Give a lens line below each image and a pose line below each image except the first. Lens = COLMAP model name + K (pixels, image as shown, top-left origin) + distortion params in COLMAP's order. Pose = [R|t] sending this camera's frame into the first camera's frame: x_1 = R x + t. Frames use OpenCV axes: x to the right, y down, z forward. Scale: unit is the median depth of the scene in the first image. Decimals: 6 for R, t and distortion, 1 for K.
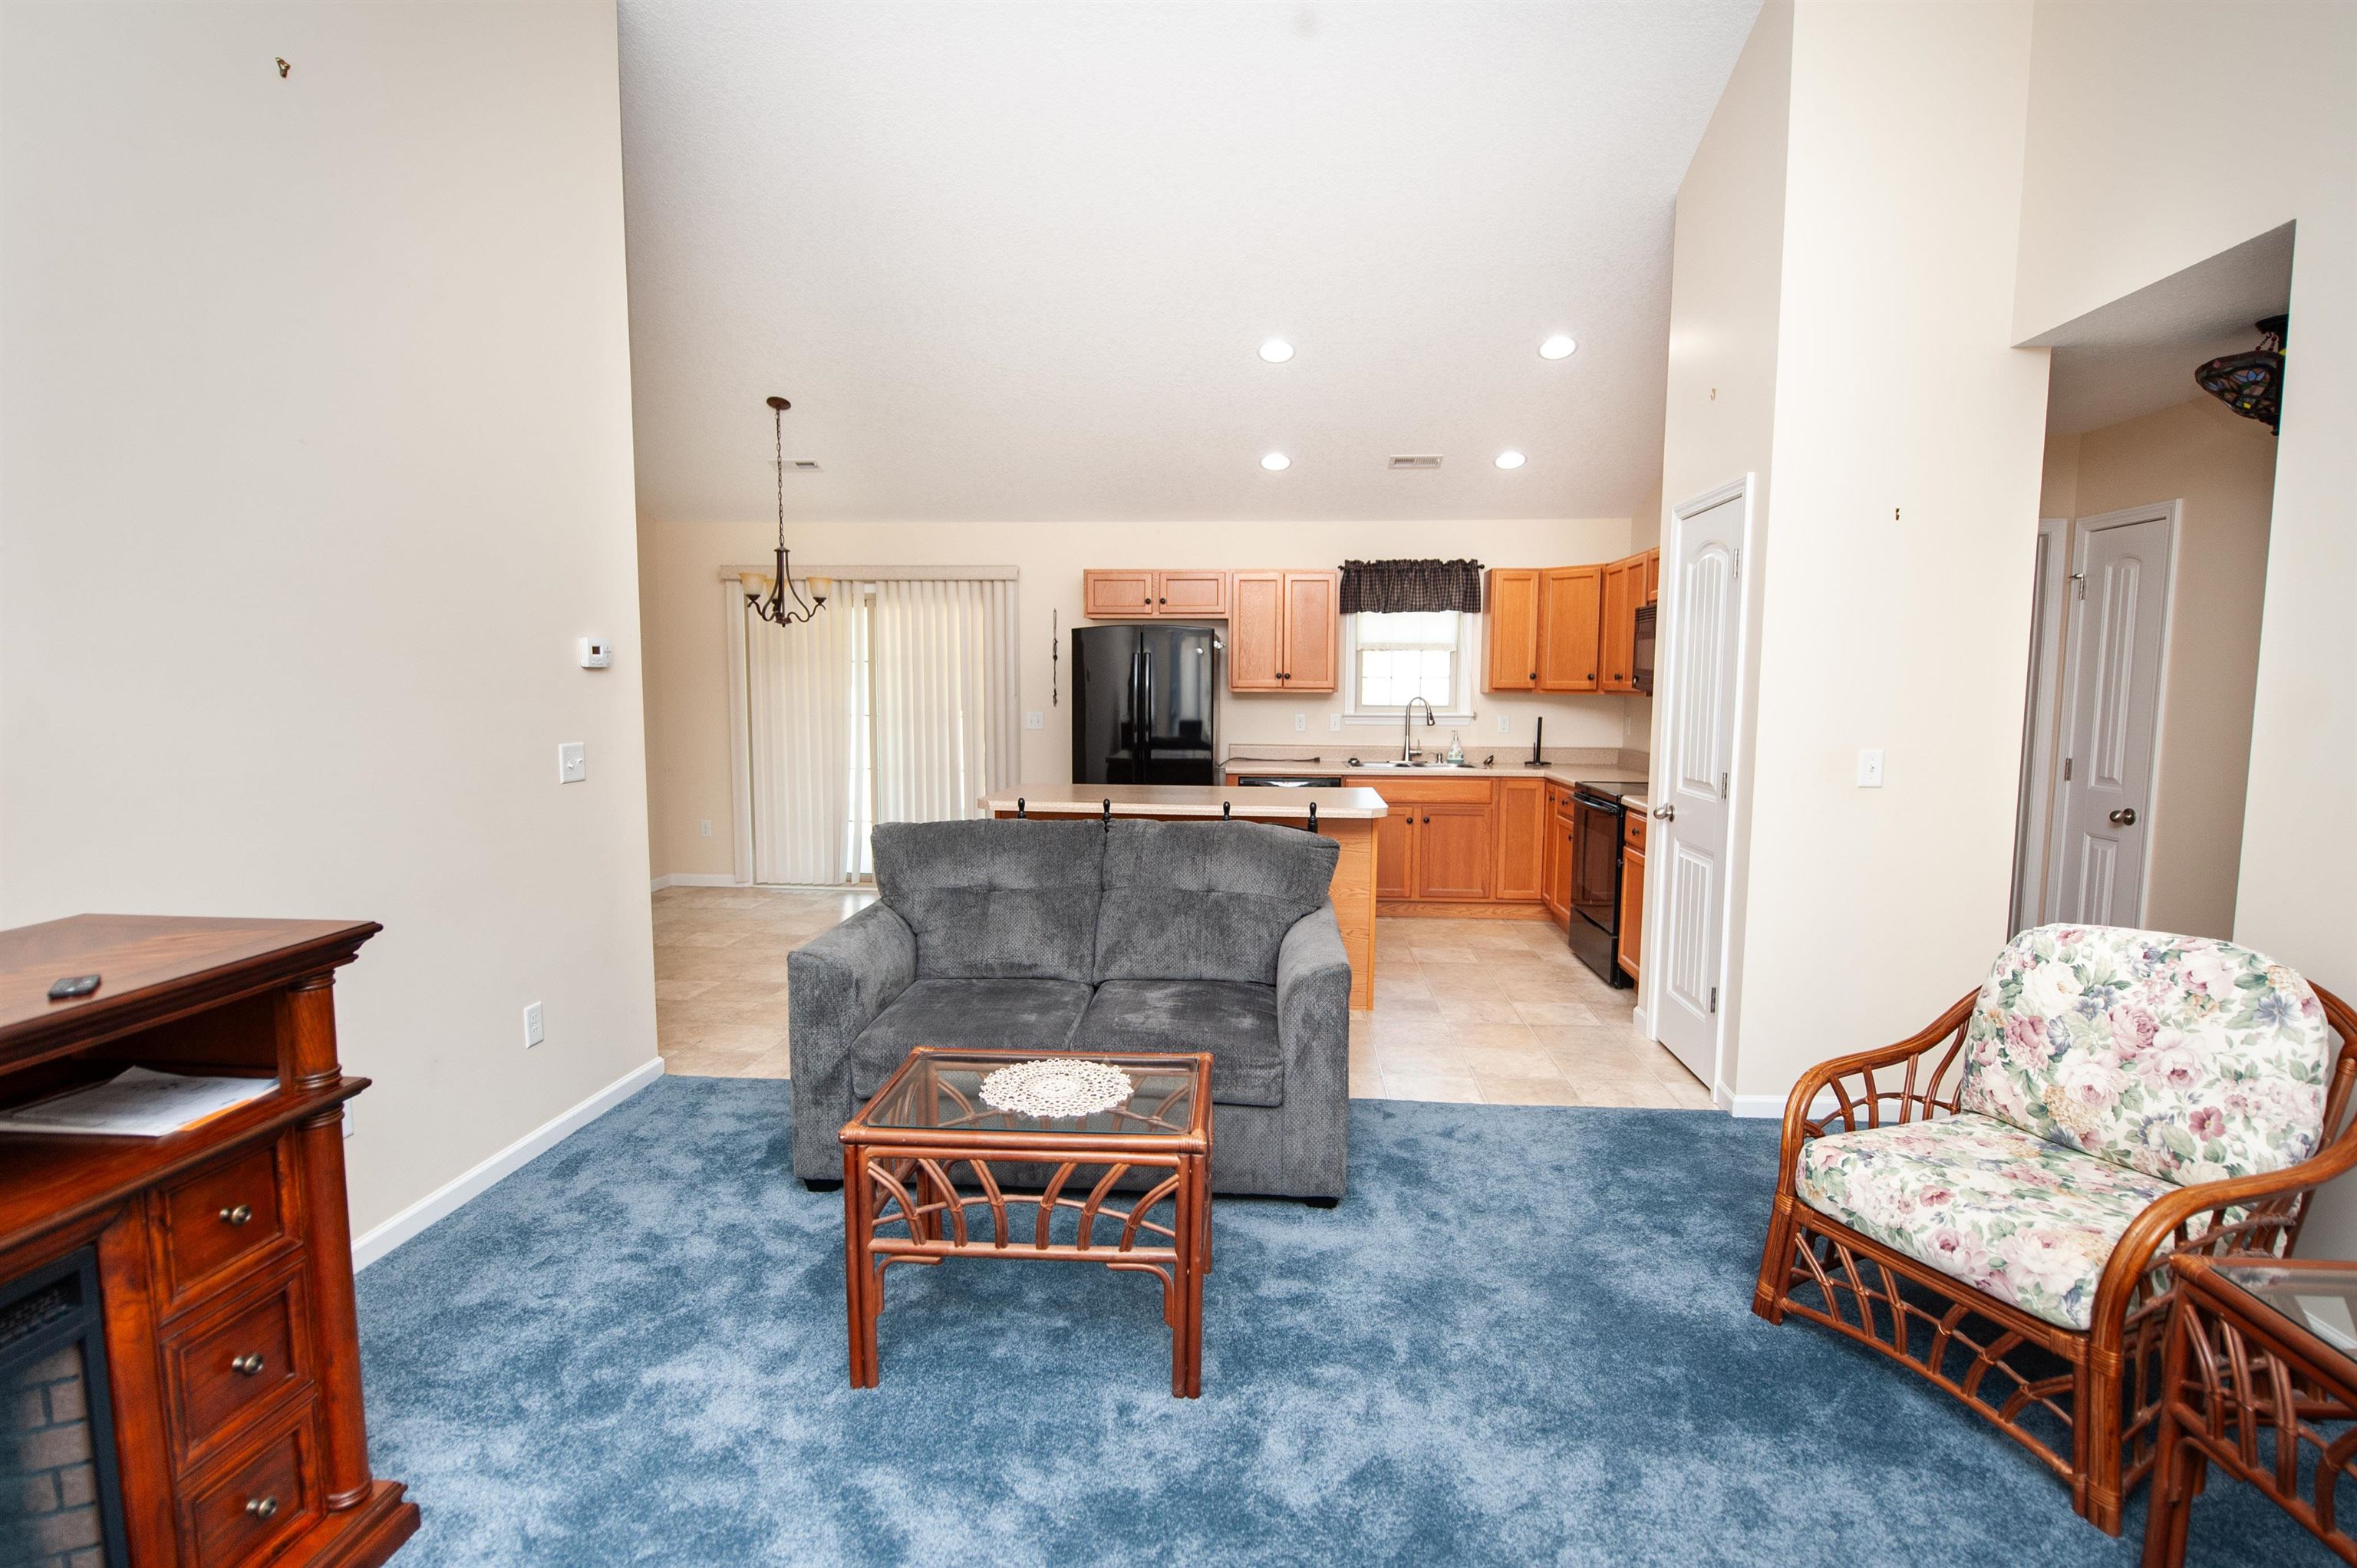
lens RADIAL K [[1112.5, 0, 1179.1], [0, 1112.5, 783.6], [0, 0, 1]] dist [-0.008701, -0.003931]
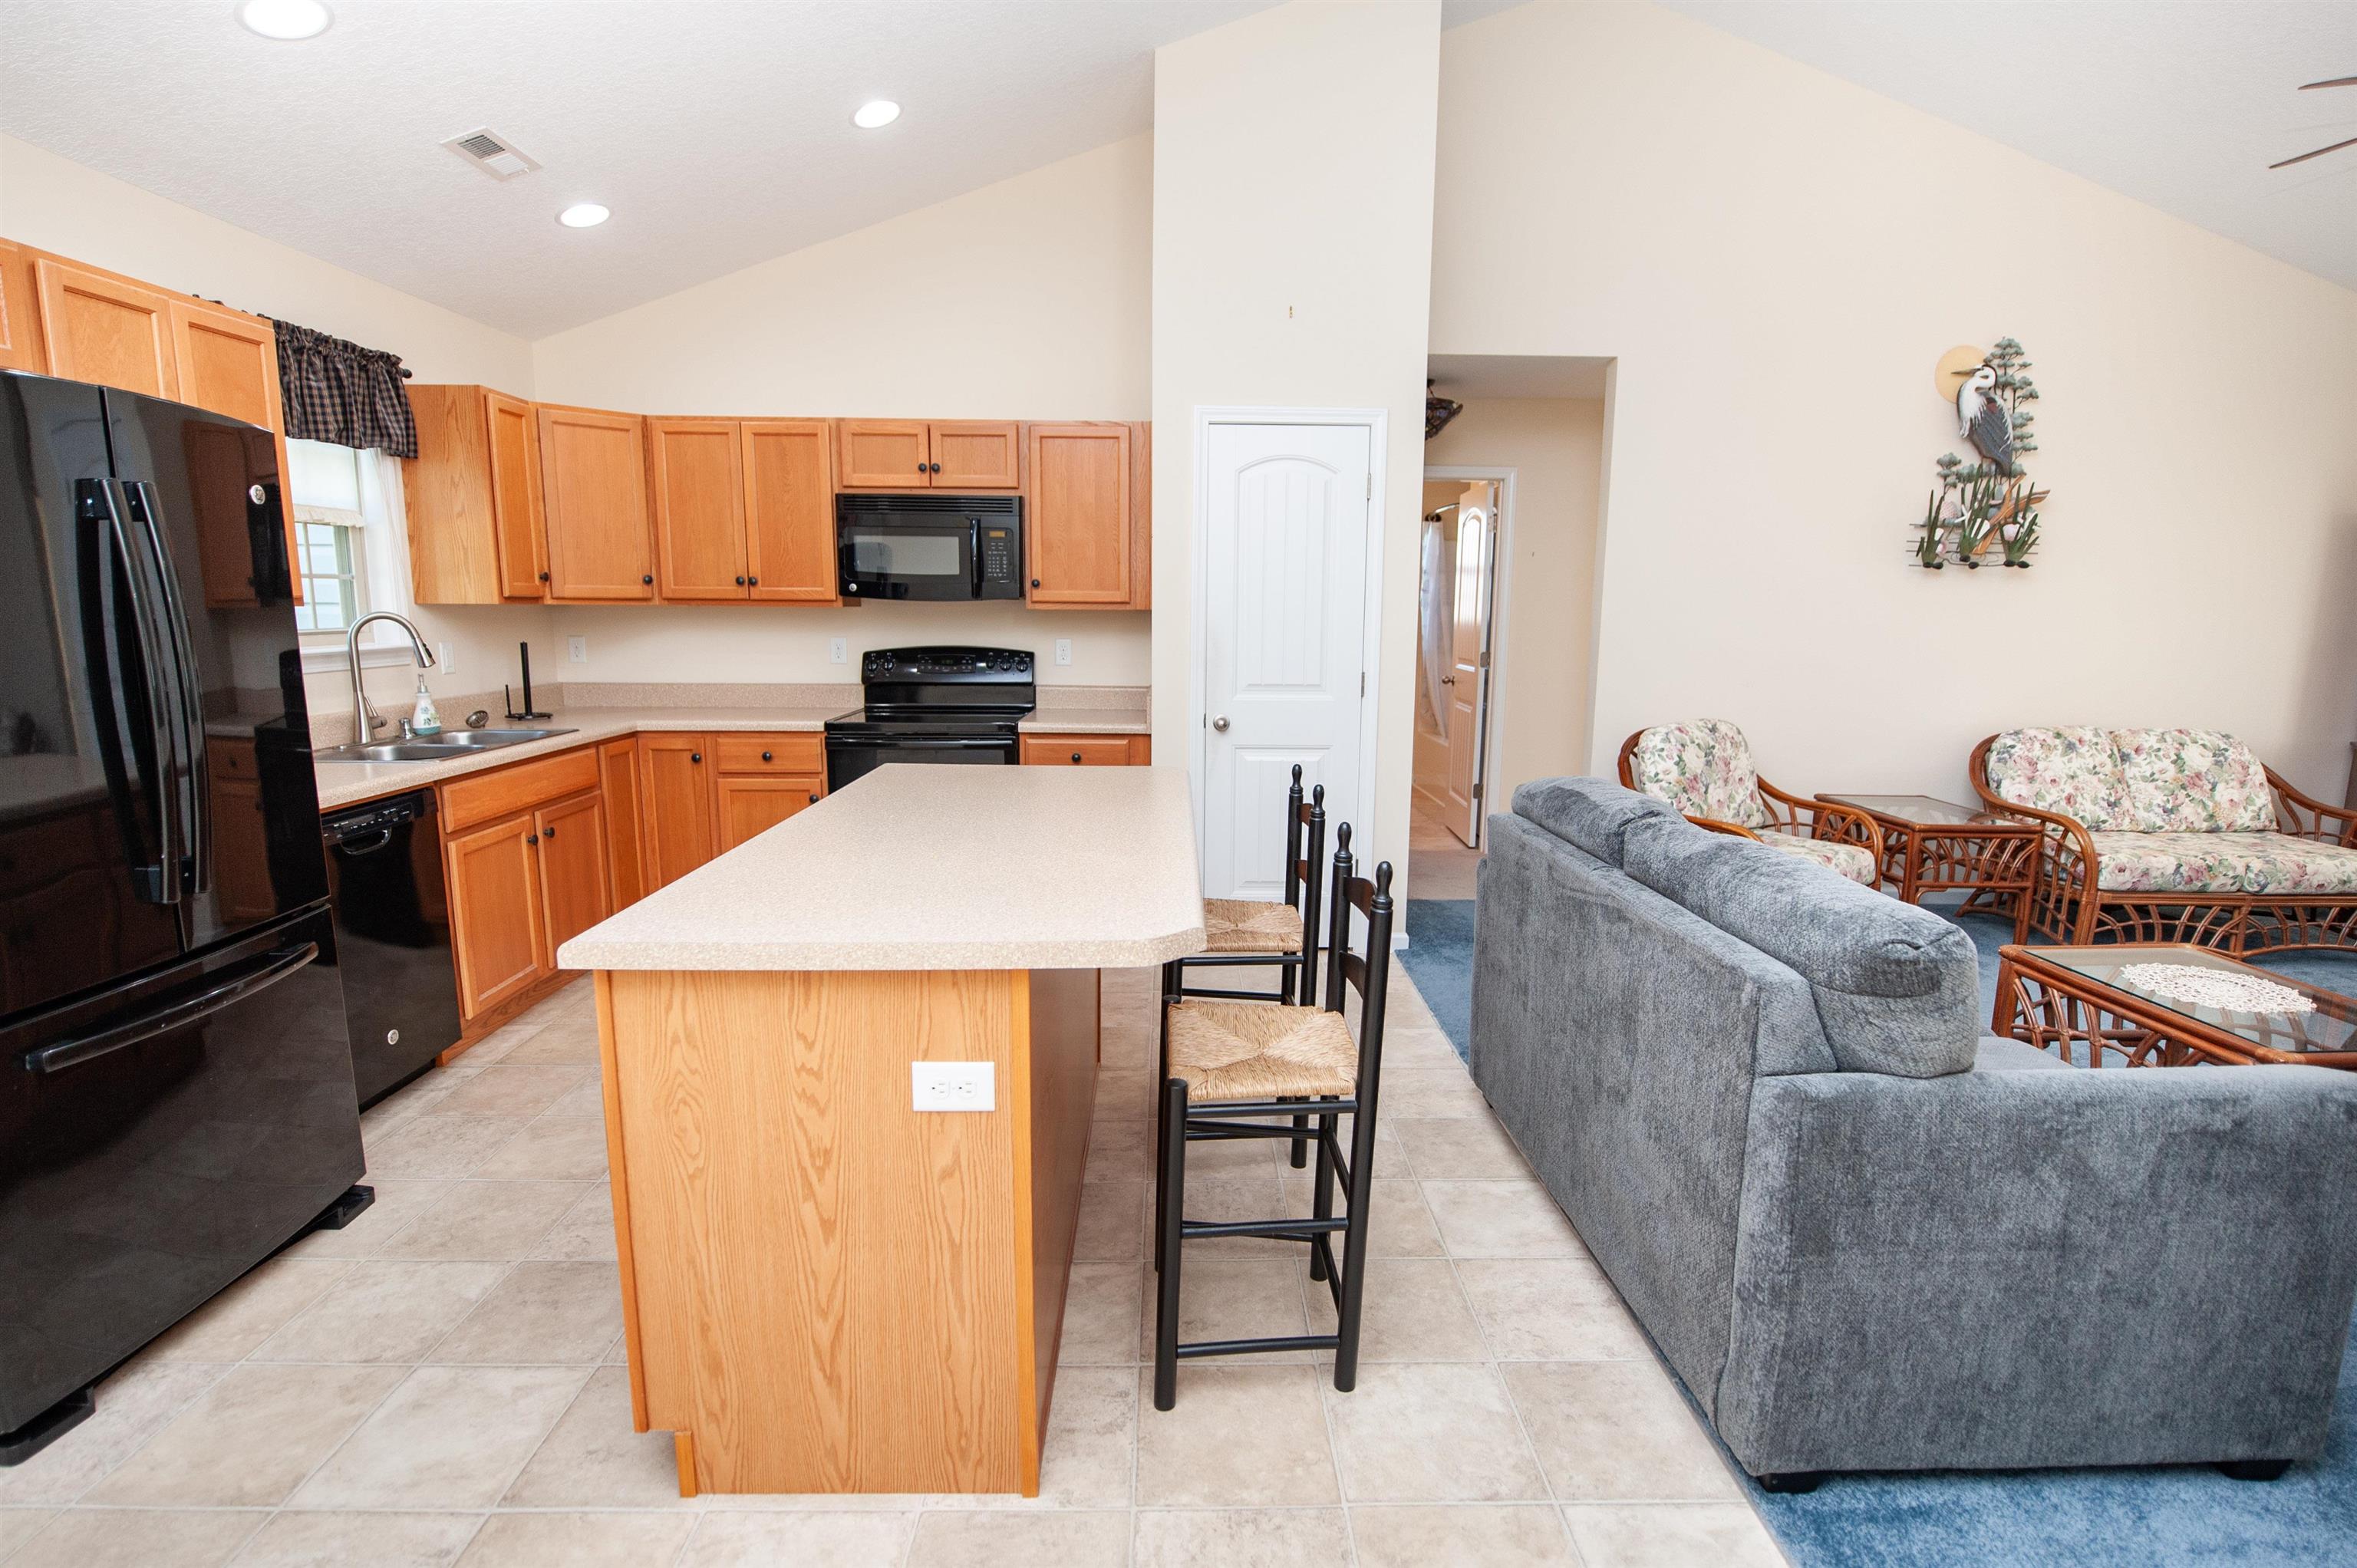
lens RADIAL K [[1112.5, 0, 1185.4], [0, 1112.5, 787.1], [0, 0, 1]] dist [-0.008701, -0.003931]
pose [[-0.097788, -0.169022, 0.980749, -0.342465], [0.082646, 0.980689, 0.177252, -0.060366], [-0.991770, 0.098388, -0.081931, 0.691014]]
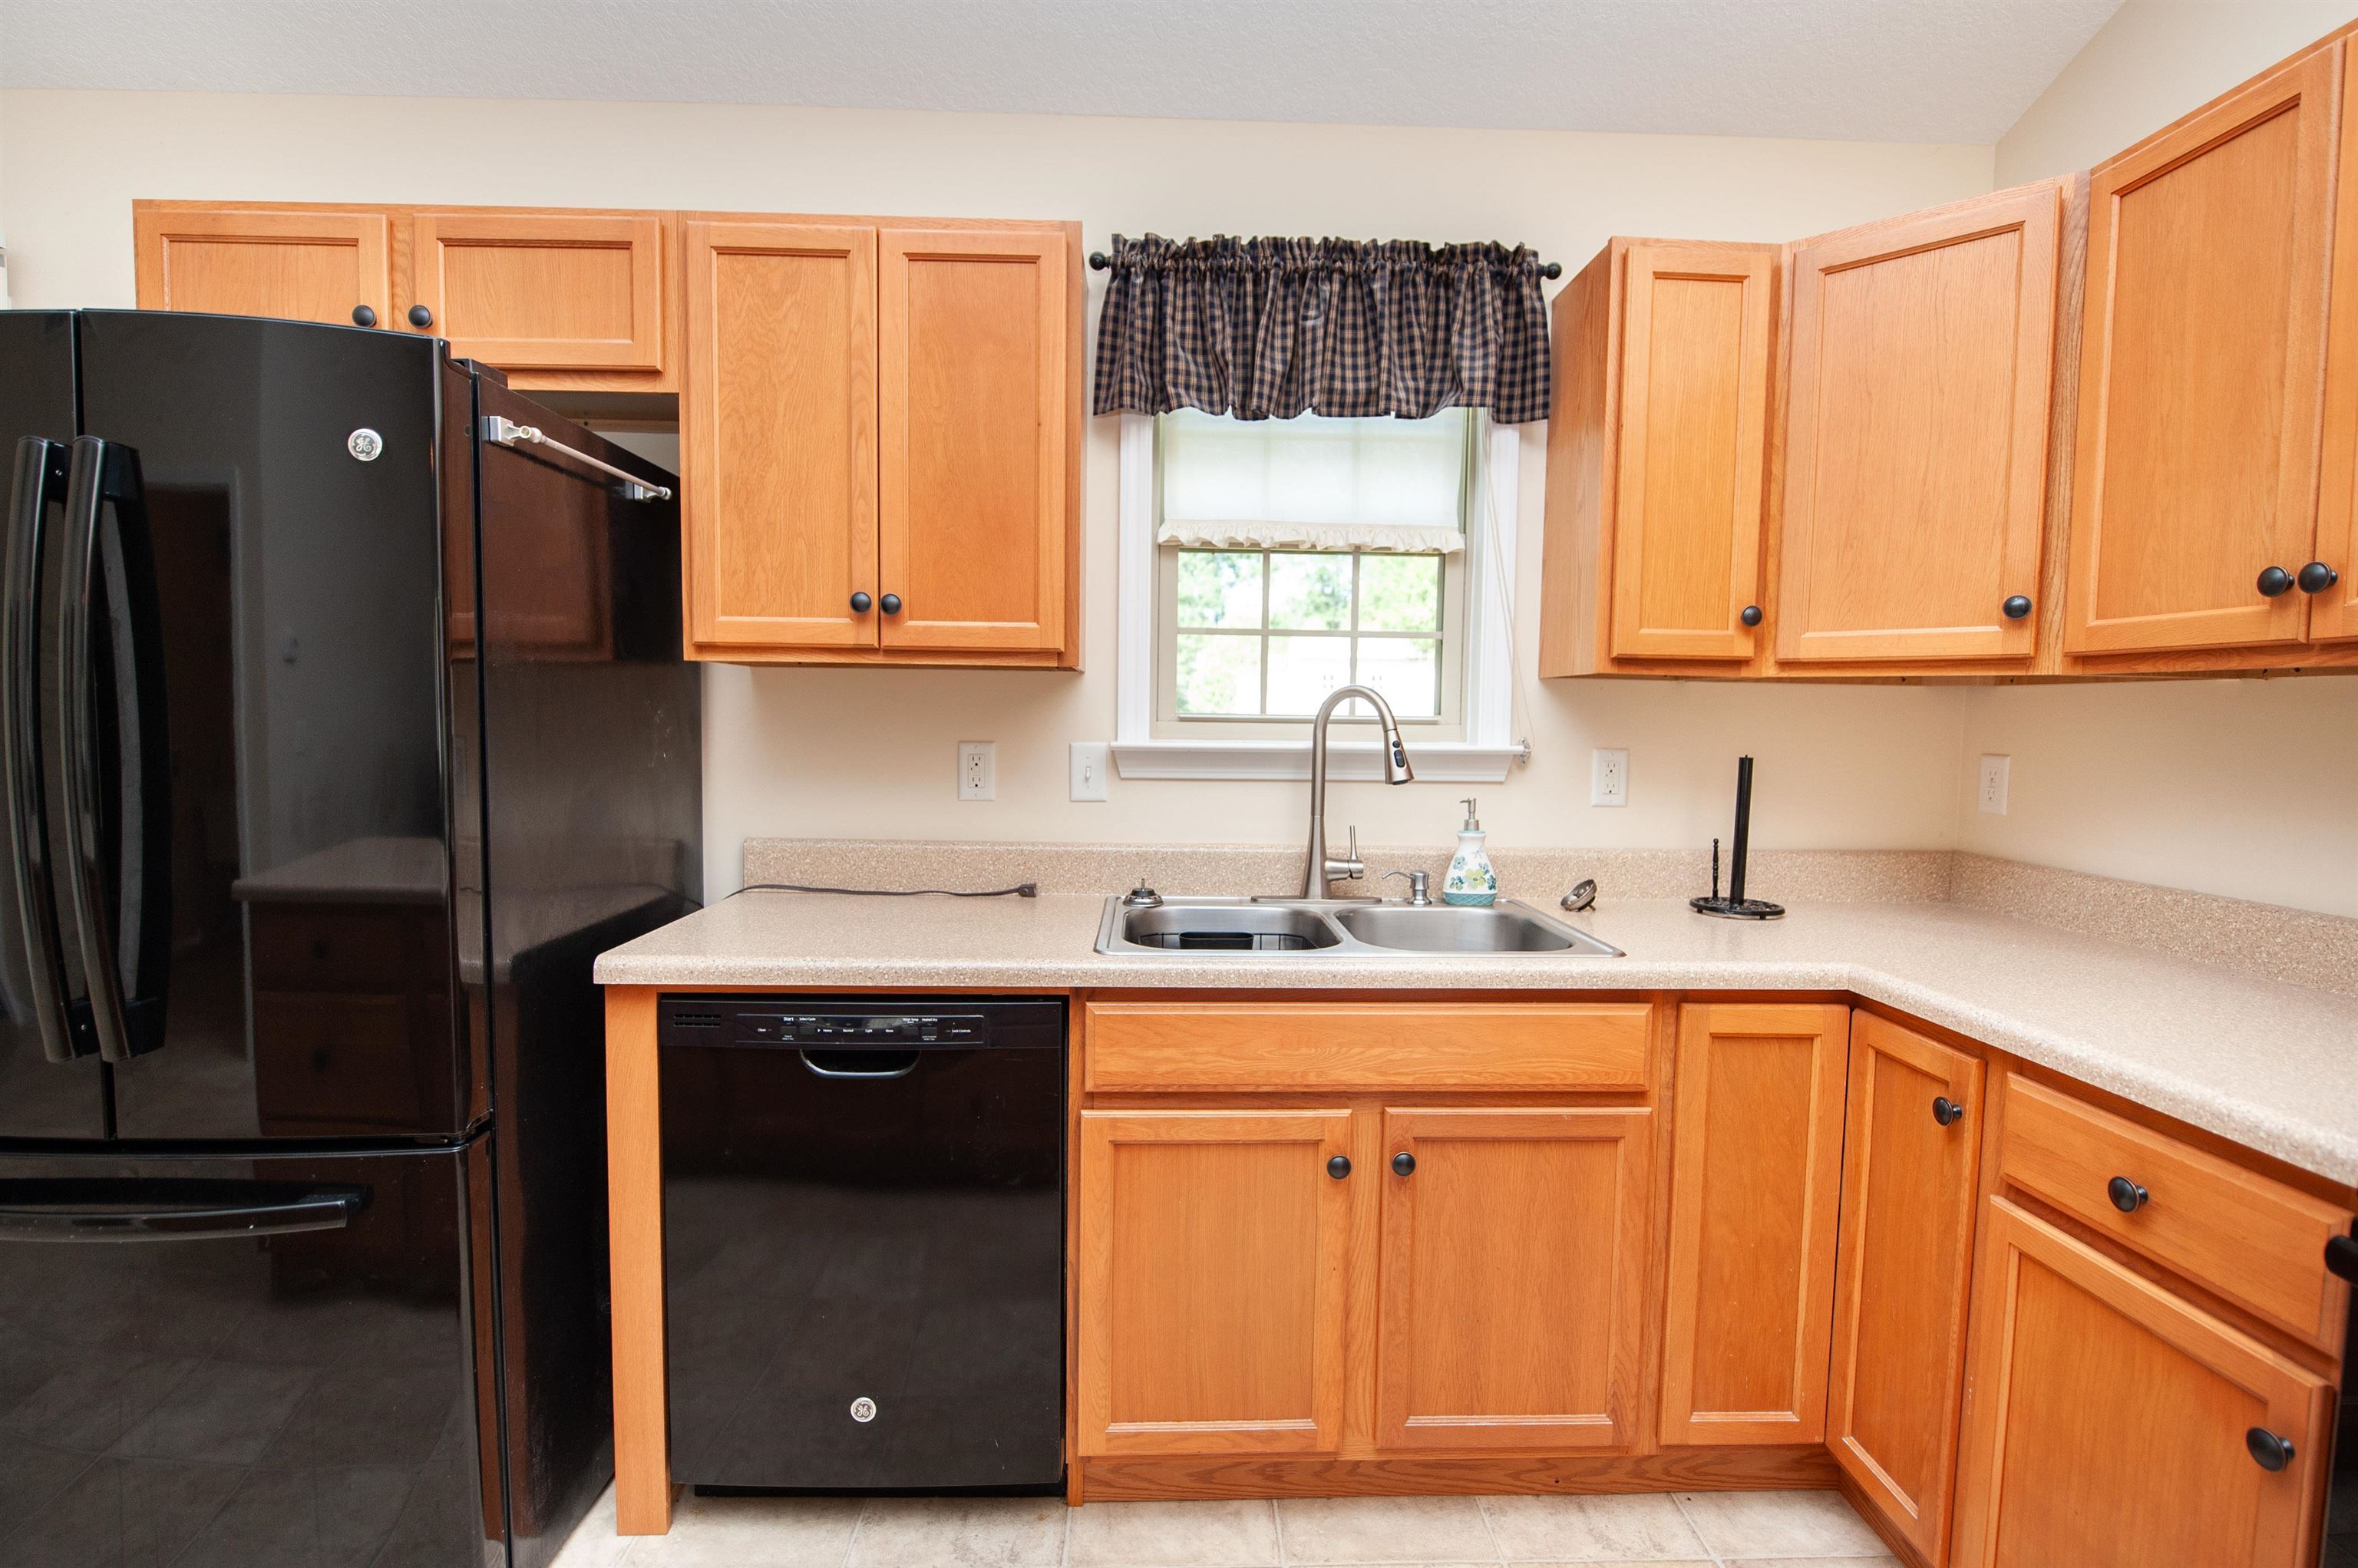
lens RADIAL K [[1113.0, 0, 1186.7], [0, 1113.0, 788.7], [0, 0, 1]] dist [-0.008701, -0.003931]
pose [[0.993101, 0.001239, 0.117257, 0.137017], [0.001603, 0.999707, -0.024142, -0.044598], [-0.117253, 0.024164, 0.992808, 0.718327]]
